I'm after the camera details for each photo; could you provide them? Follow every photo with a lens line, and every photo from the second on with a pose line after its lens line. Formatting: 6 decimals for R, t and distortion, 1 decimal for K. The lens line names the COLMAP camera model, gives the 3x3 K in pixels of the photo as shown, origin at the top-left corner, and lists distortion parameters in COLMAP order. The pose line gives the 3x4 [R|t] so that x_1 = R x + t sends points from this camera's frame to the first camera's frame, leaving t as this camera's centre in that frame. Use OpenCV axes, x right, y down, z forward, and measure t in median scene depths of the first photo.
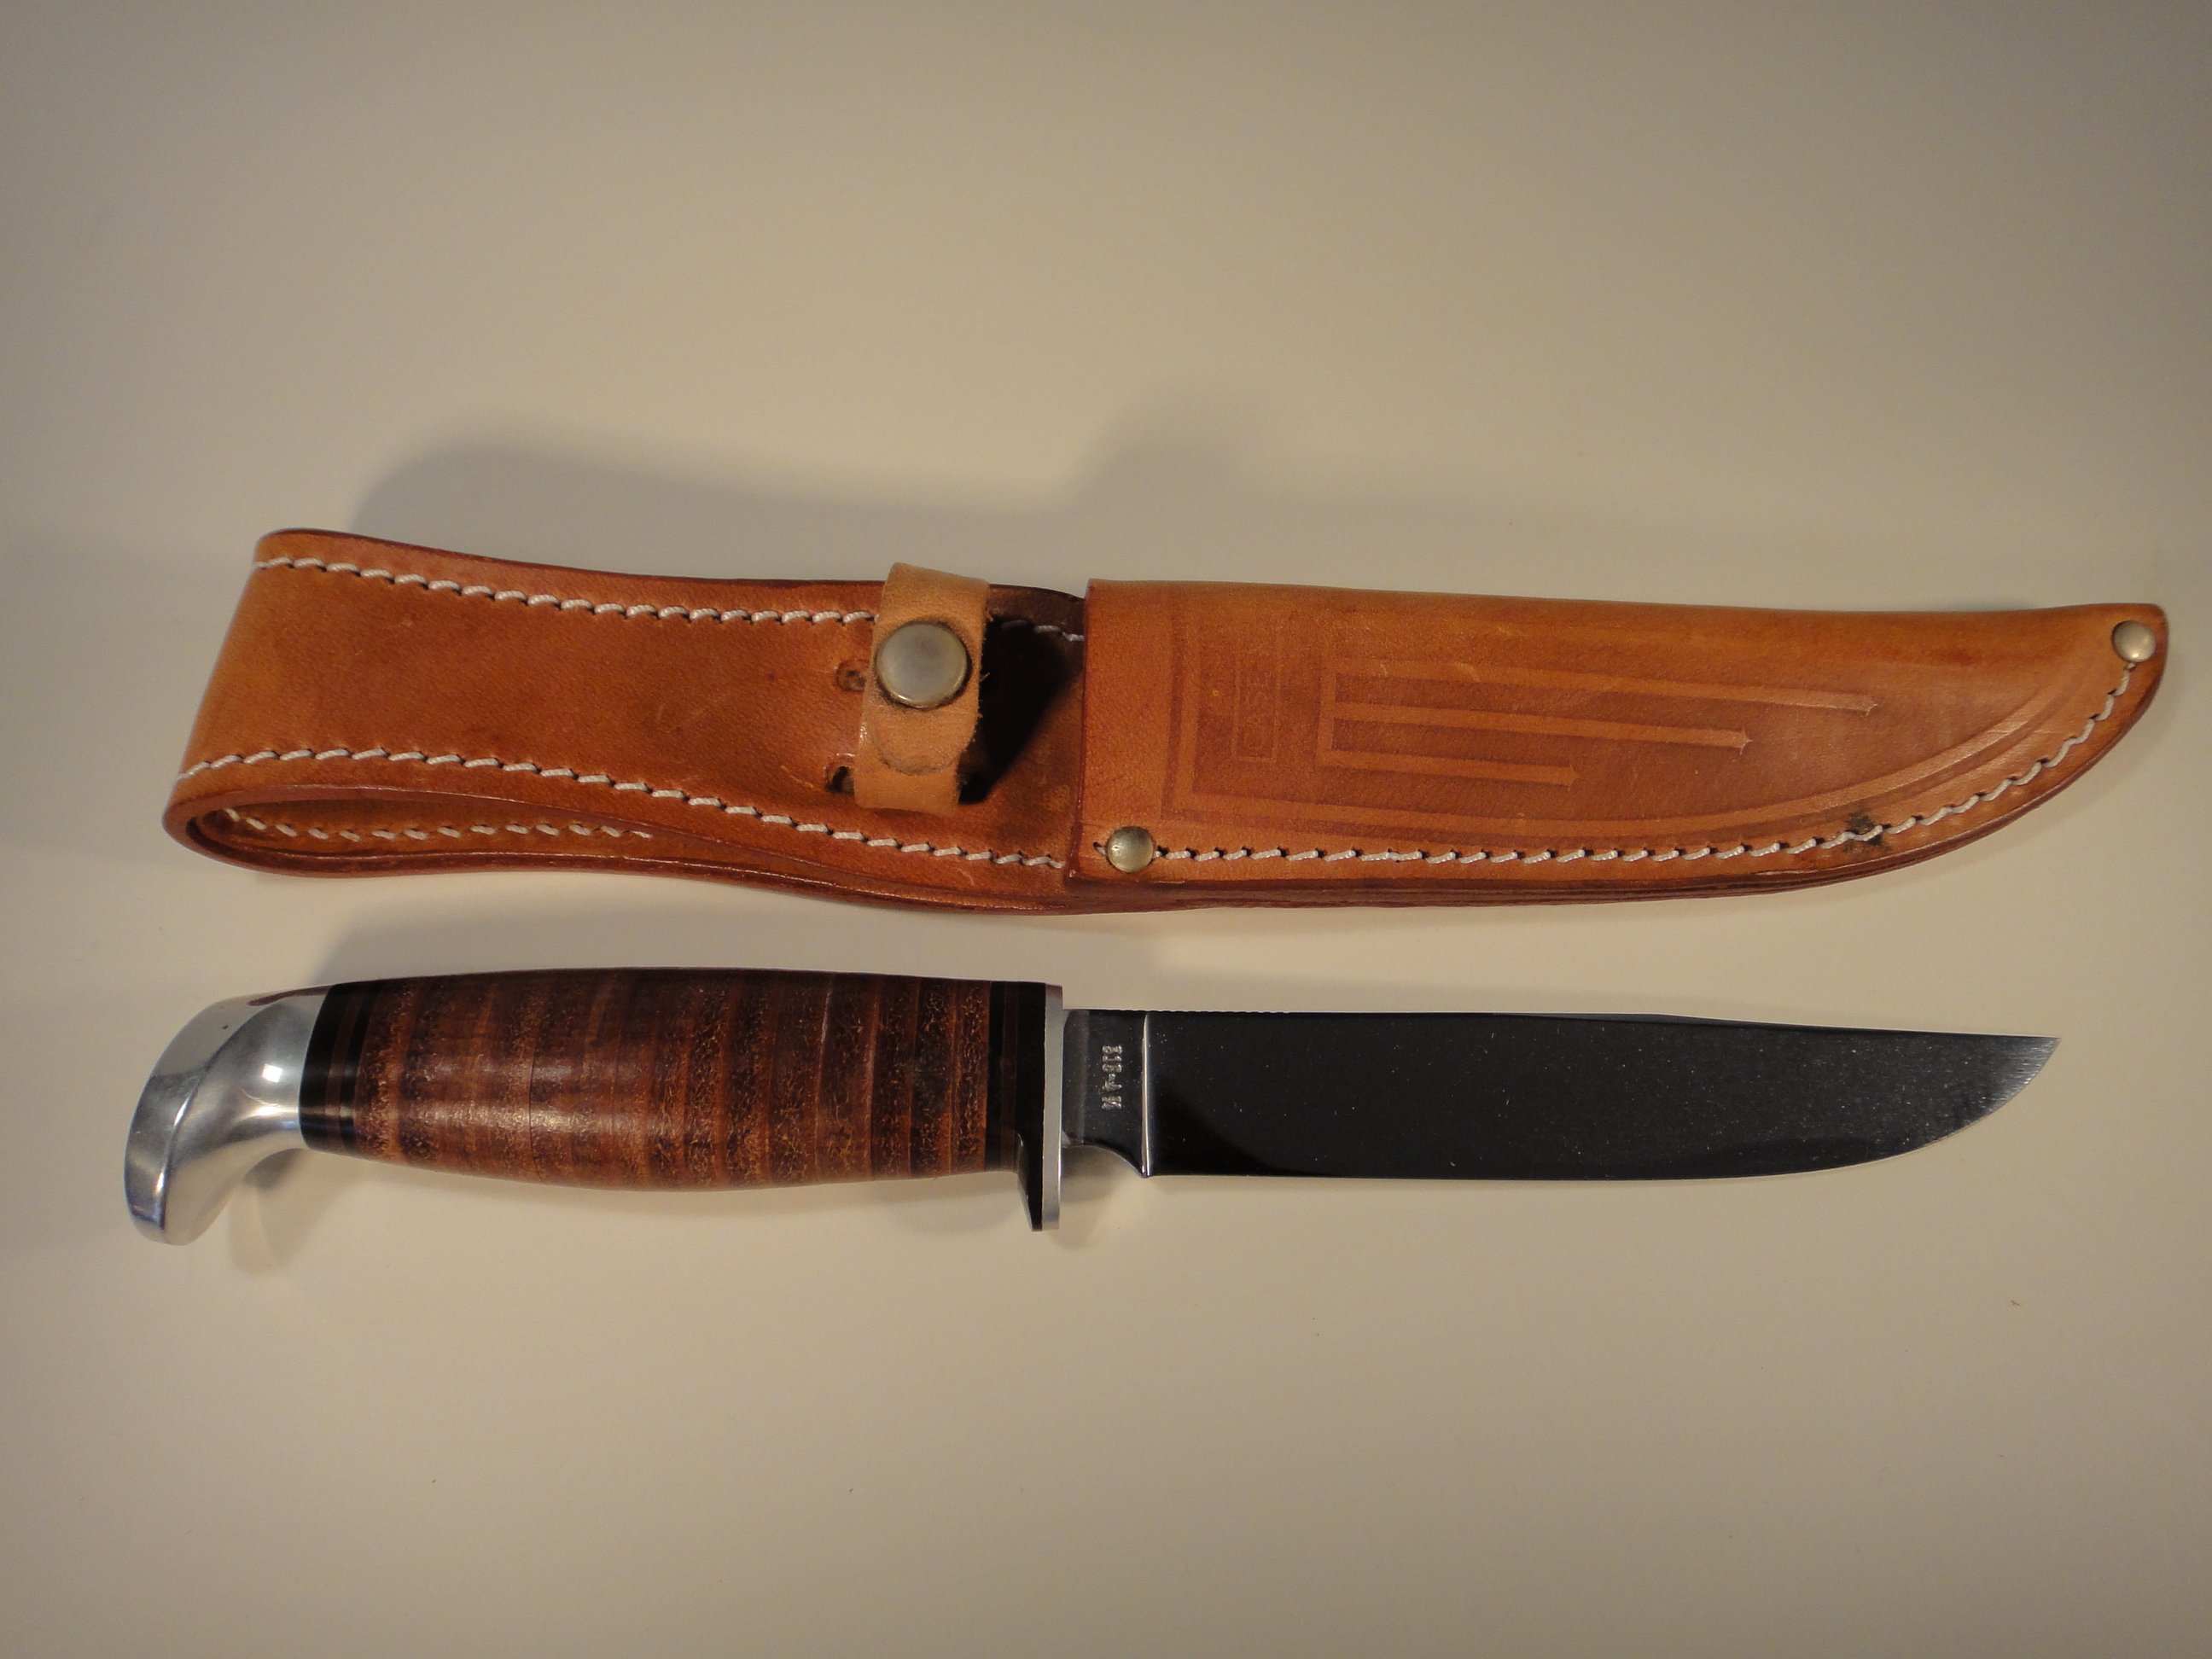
lens RADIAL K [[1613.7, 0, 1106.0], [0, 1613.7, 829.5], [0, 0, 1]] dist [0.013685, -0.007060]
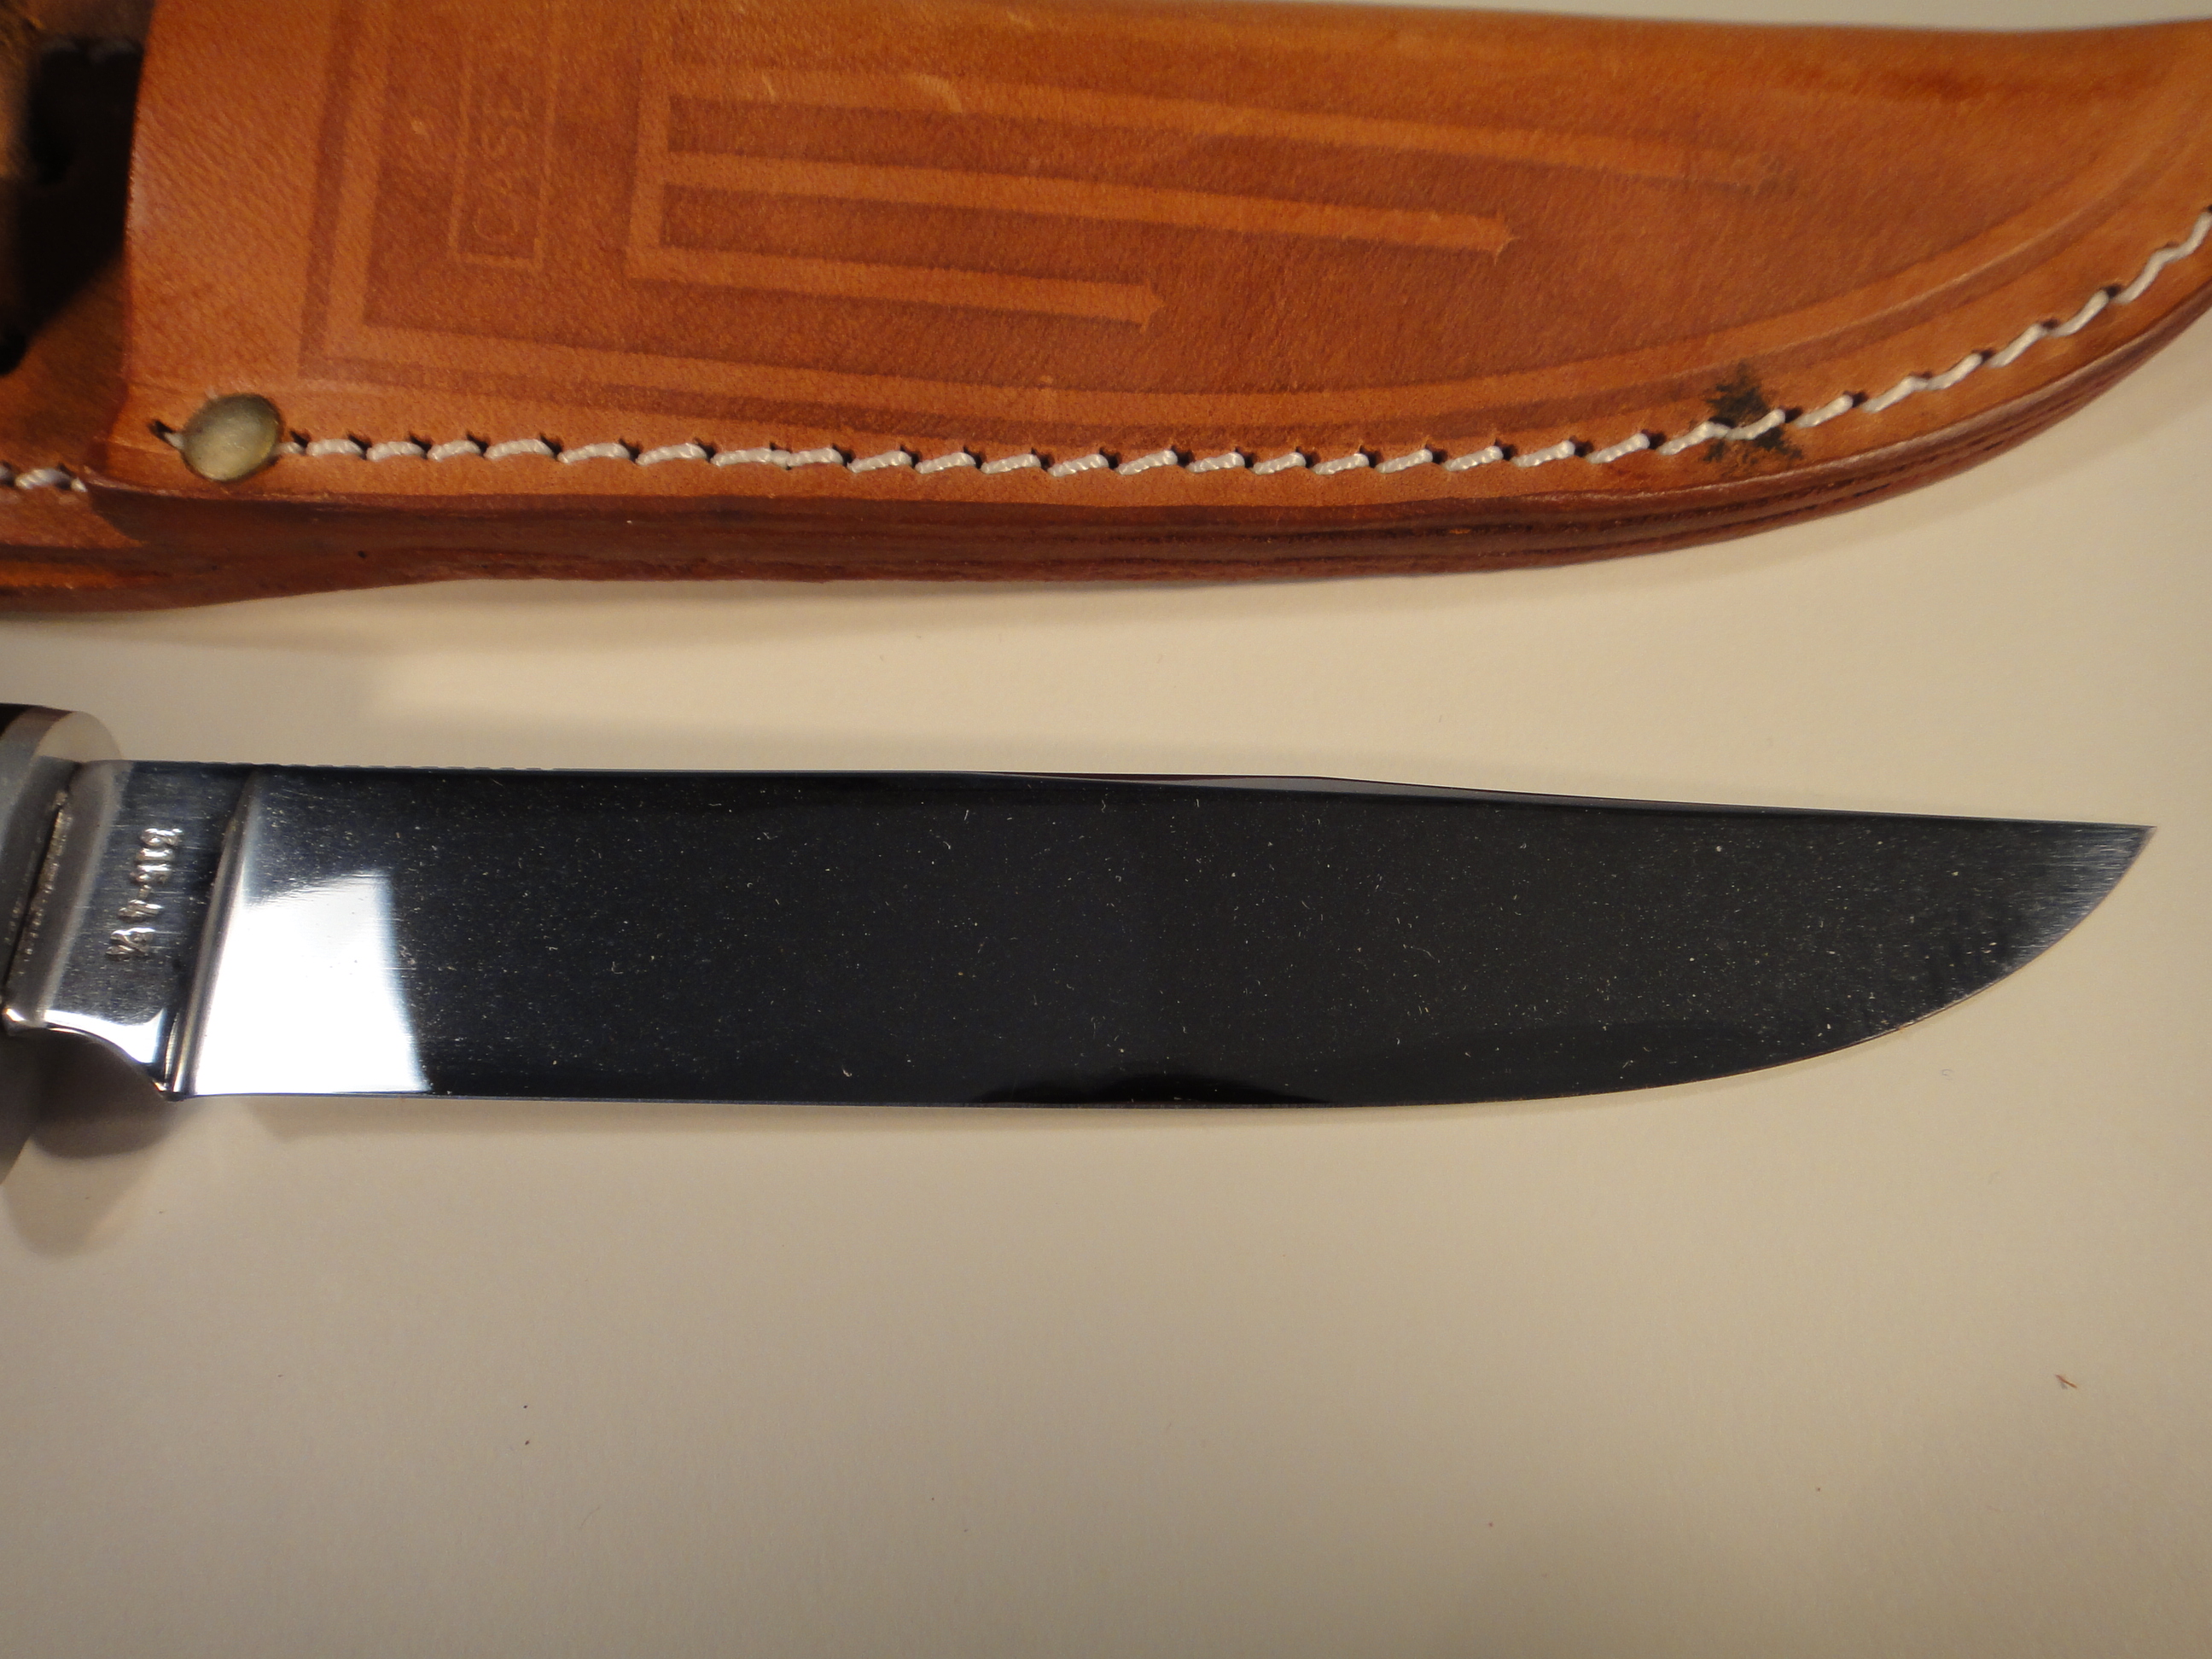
lens RADIAL K [[1613.7, 0, 1106.0], [0, 1613.7, 829.5], [0, 0, 1]] dist [0.013685, -0.007060]
pose [[0.999696, -0.000370, -0.024657, 0.288079], [-0.000131, 0.999794, -0.020320, 0.139417], [0.024660, 0.020317, 0.999489, 0.507760]]
